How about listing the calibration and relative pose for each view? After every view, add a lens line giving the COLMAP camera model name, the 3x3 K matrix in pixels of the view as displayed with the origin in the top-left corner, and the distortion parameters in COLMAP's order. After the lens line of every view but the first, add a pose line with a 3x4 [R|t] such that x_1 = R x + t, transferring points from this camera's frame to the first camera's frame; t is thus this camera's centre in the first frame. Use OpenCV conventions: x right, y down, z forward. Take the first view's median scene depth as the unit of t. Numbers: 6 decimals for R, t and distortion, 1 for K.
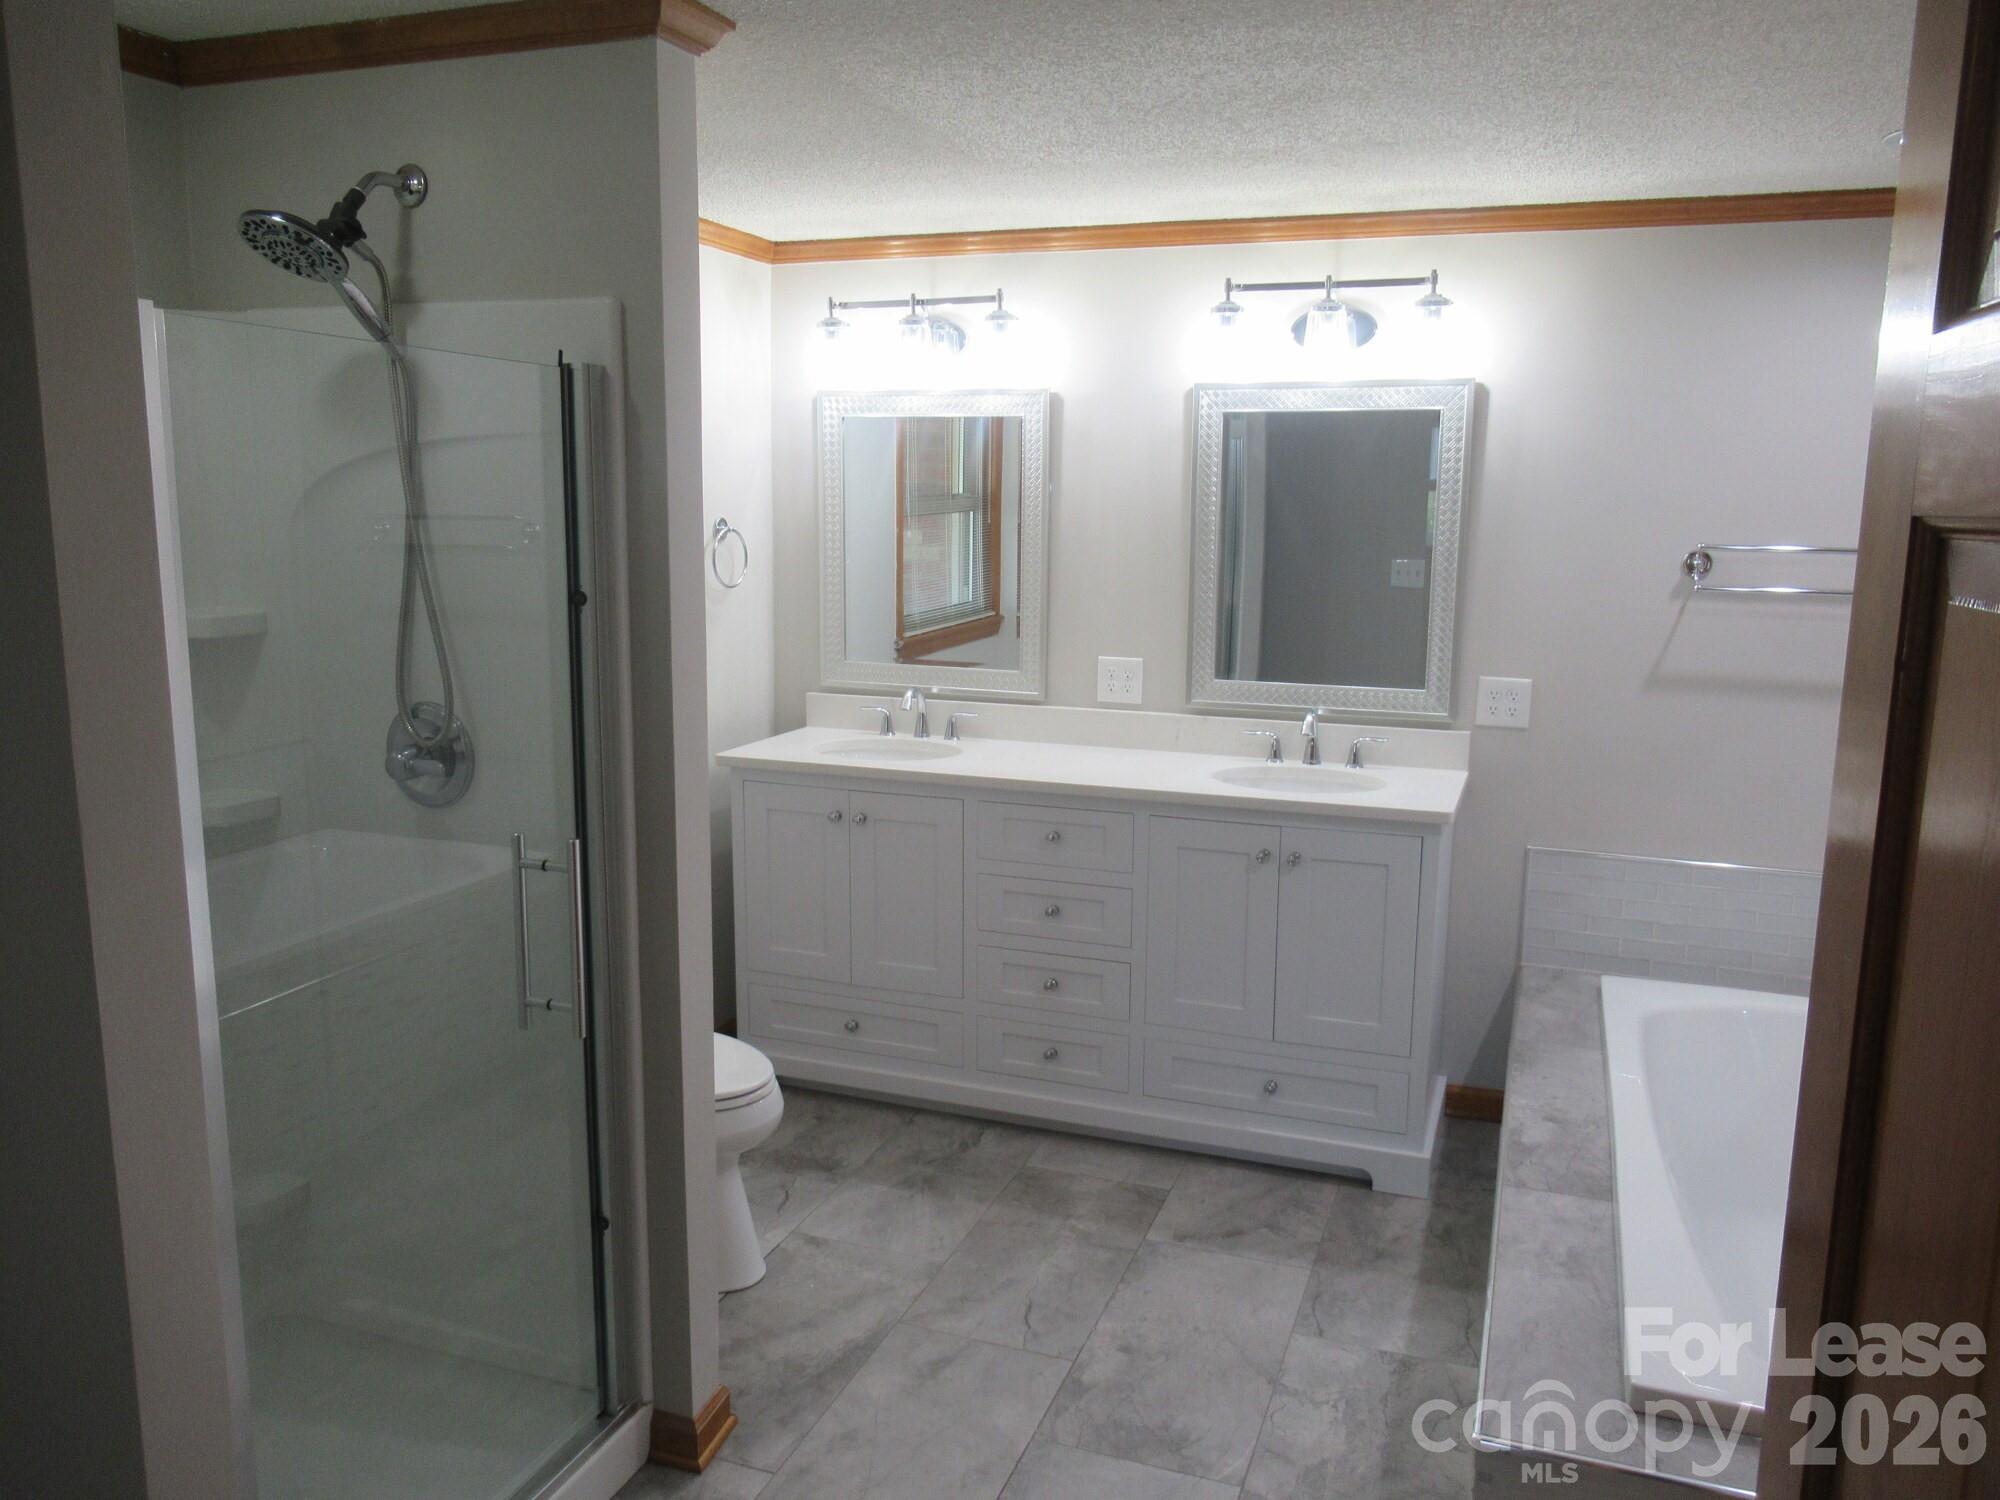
lens RADIAL K [[1486.6, 0, 996.5], [0, 1486.6, 750.1], [0, 0, 1]] dist [-0.013531, 0.004502]
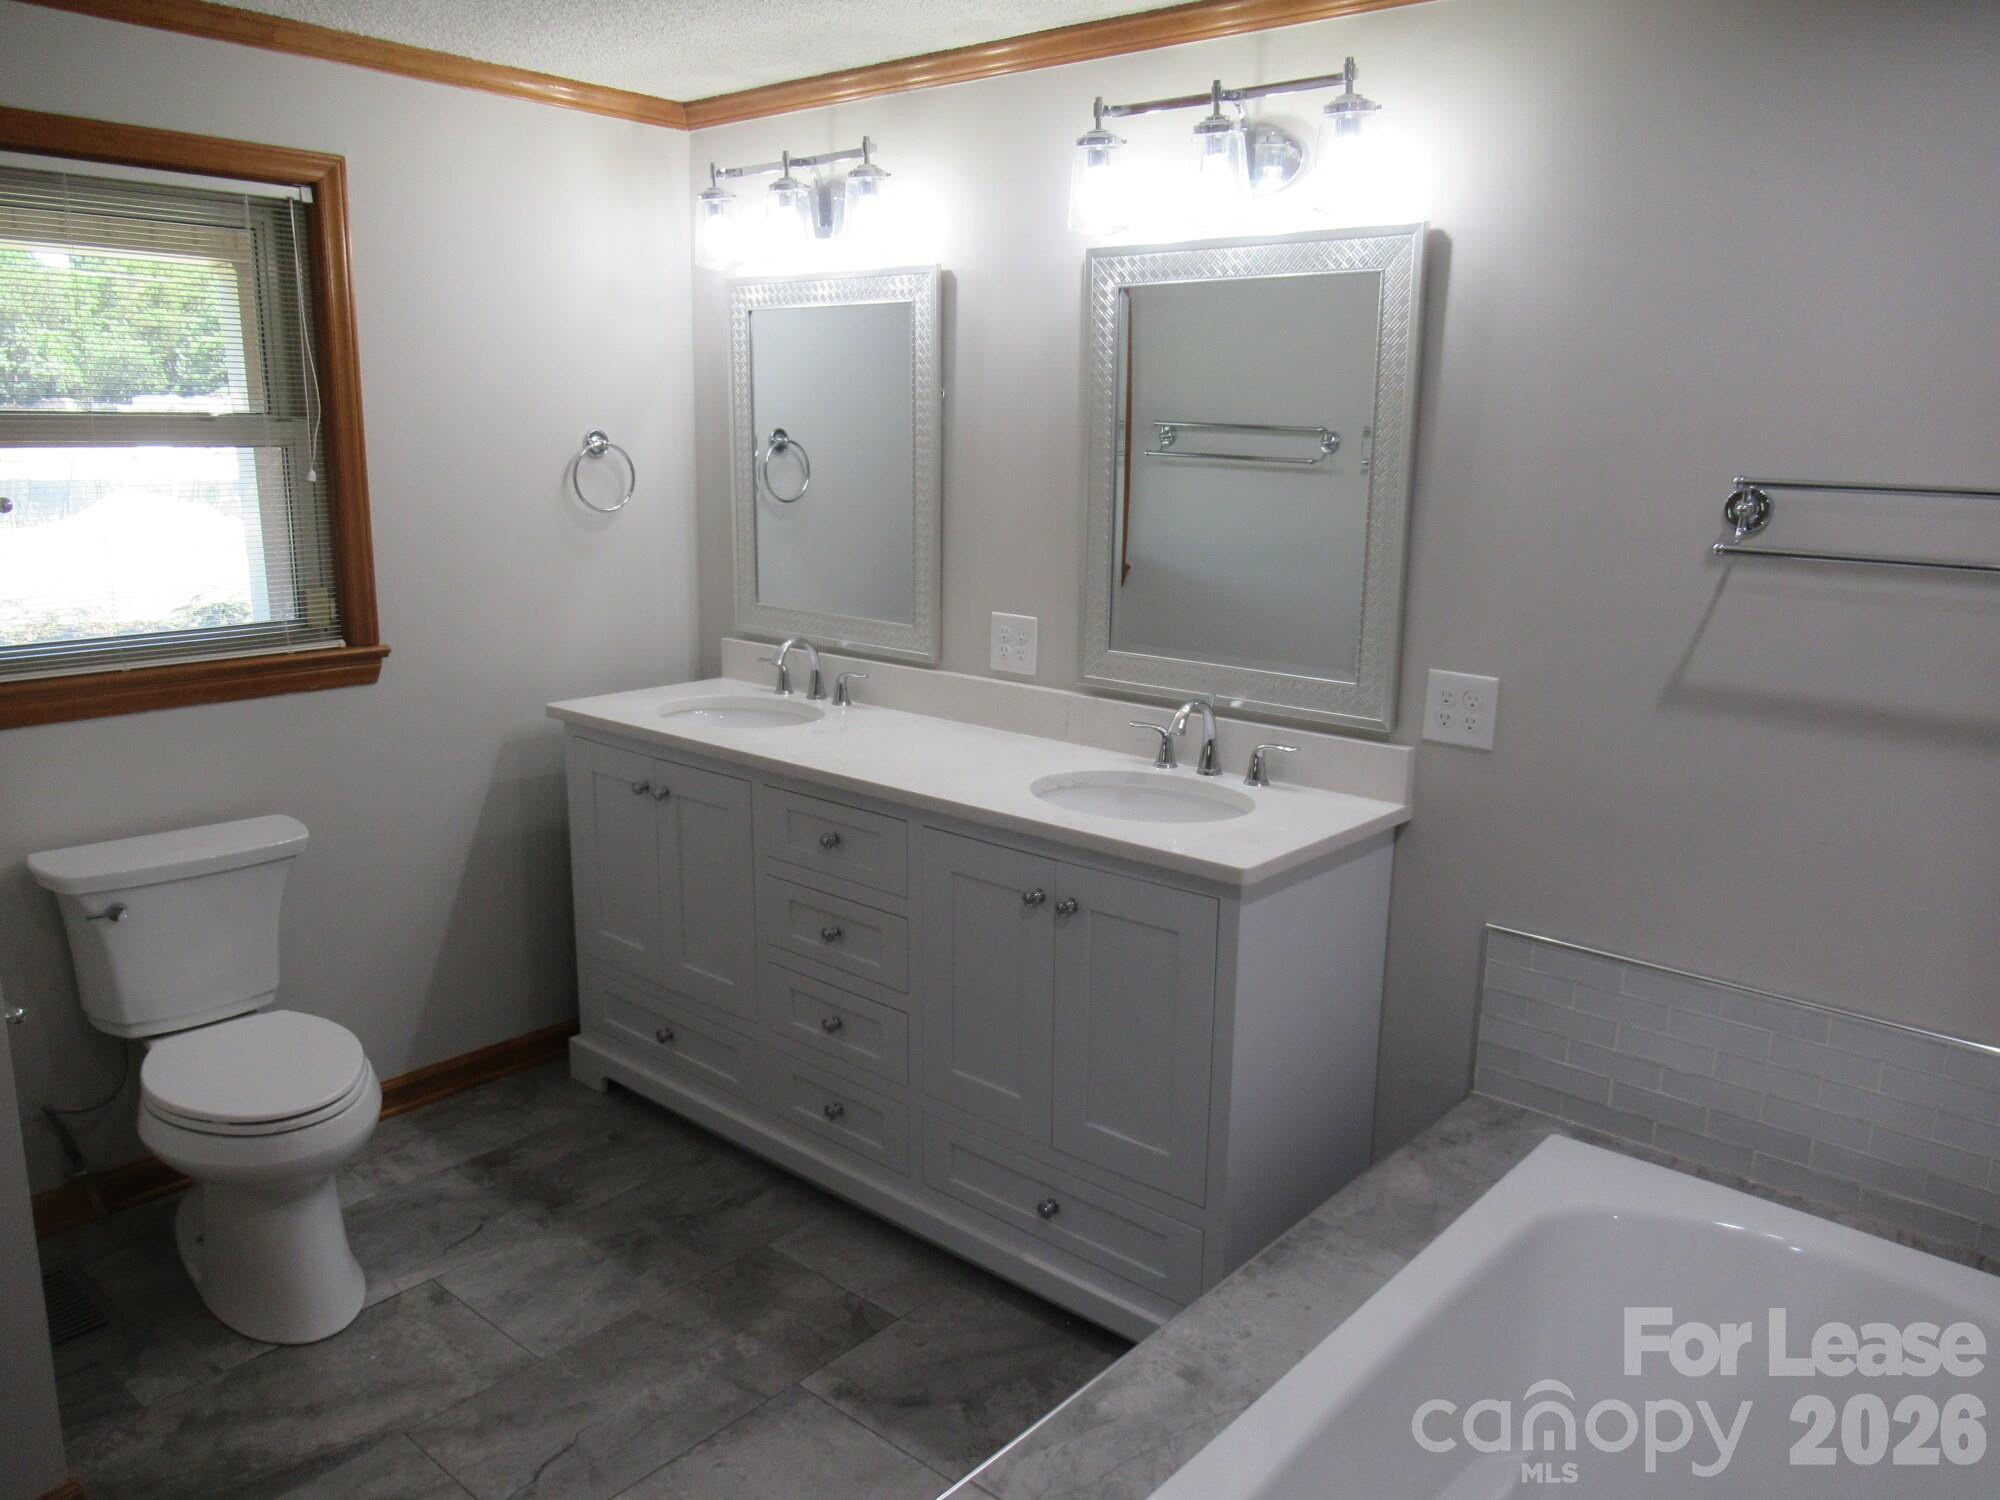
lens RADIAL K [[1486.6, 0, 1002.4], [0, 1486.6, 749.5], [0, 0, 1]] dist [-0.013531, 0.004502]
pose [[0.936719, 0.079565, -0.340921, 0.381309], [-0.064953, 0.996422, 0.054082, -0.037136], [0.344004, -0.028516, 0.938535, 0.294661]]
